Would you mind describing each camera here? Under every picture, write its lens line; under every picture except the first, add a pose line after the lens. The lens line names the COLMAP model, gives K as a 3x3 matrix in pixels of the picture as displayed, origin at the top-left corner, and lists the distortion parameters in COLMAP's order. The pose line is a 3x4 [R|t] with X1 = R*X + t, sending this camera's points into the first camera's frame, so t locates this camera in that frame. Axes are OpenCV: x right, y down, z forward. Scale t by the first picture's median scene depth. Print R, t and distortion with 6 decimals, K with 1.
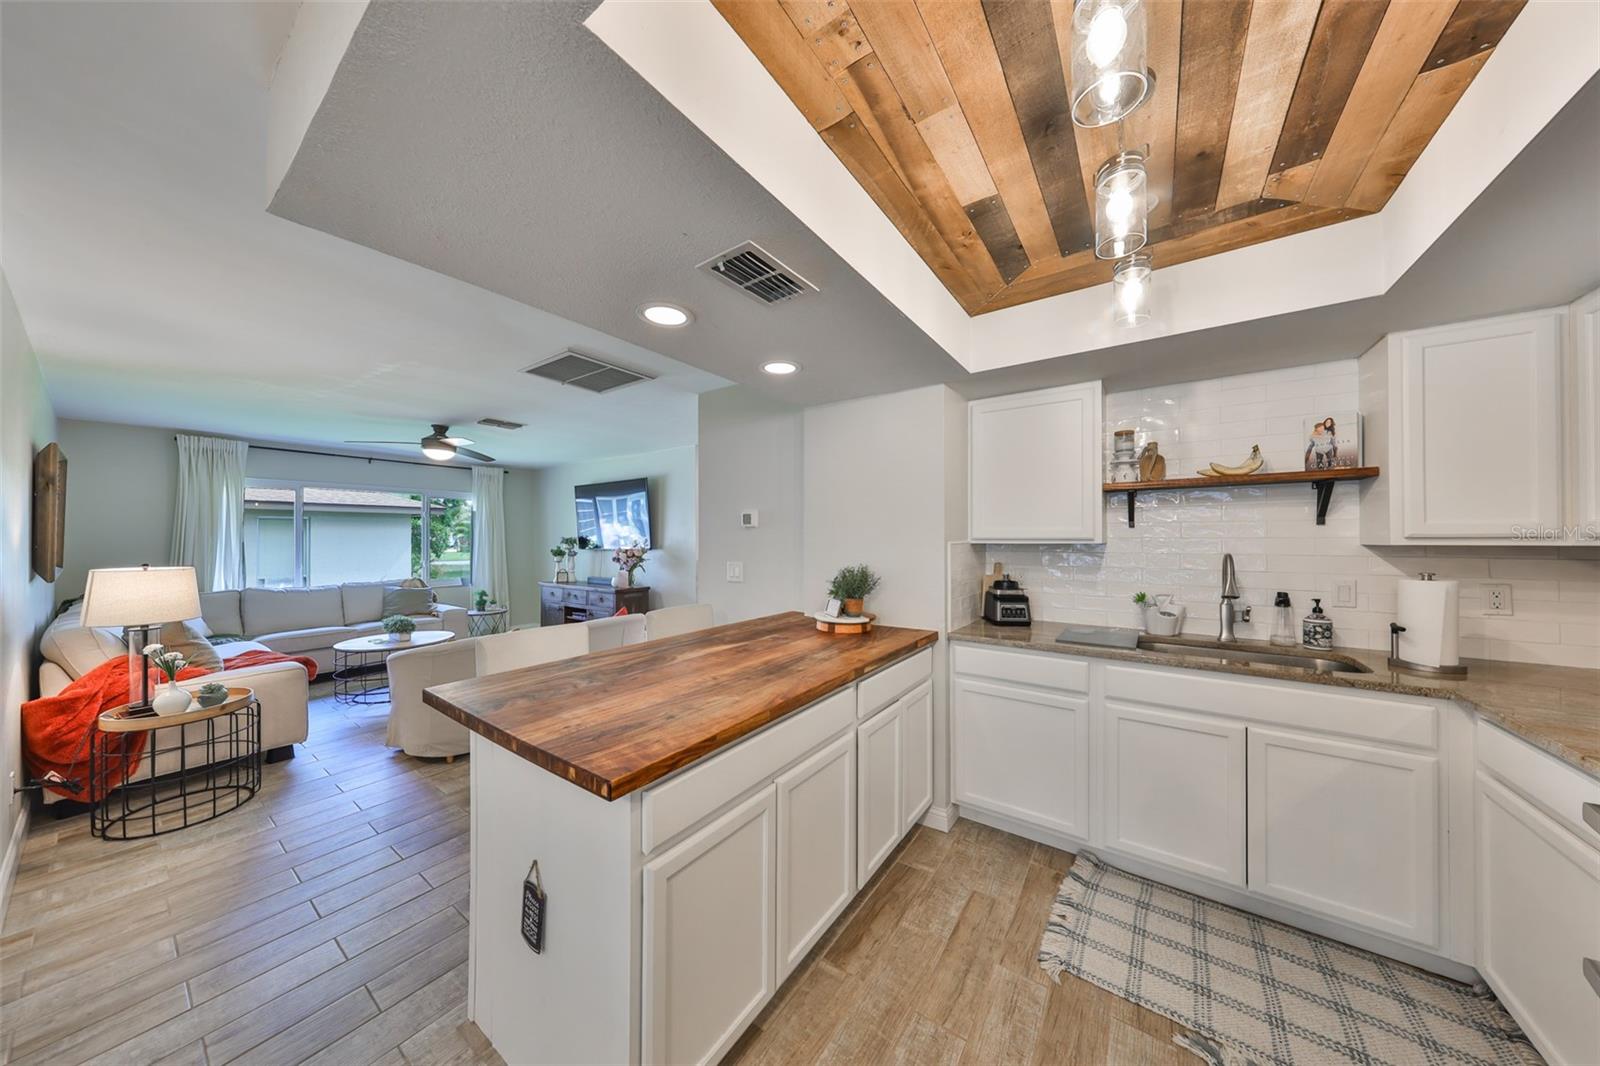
lens RADIAL K [[491.2, 0, 800.0], [0, 491.2, 533.0], [0, 0, 1]] dist [-0.001896, -0.000036]
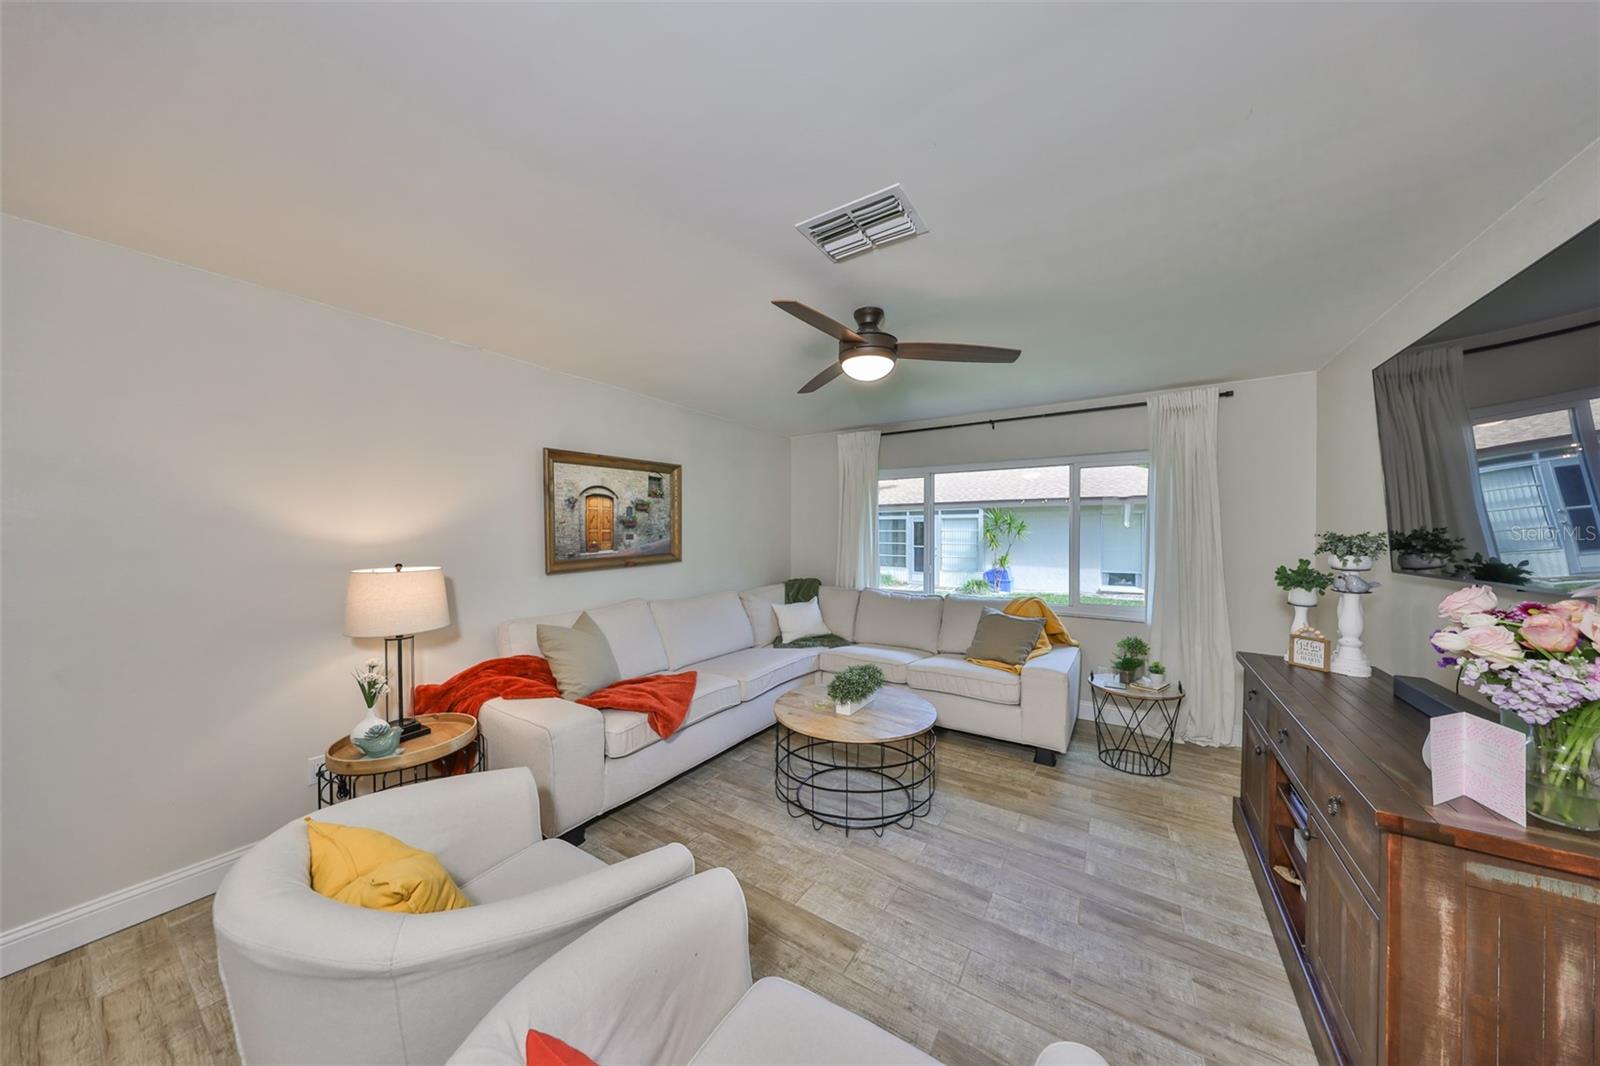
lens RADIAL K [[491.2, 0, 800.0], [0, 491.2, 533.0], [0, 0, 1]] dist [-0.001896, -0.000036]
pose [[0.024480, 0.000454, -0.999700, -0.158968], [0.009970, 0.999950, 0.000699, 0.004705], [0.999651, -0.009984, 0.024474, 0.650663]]
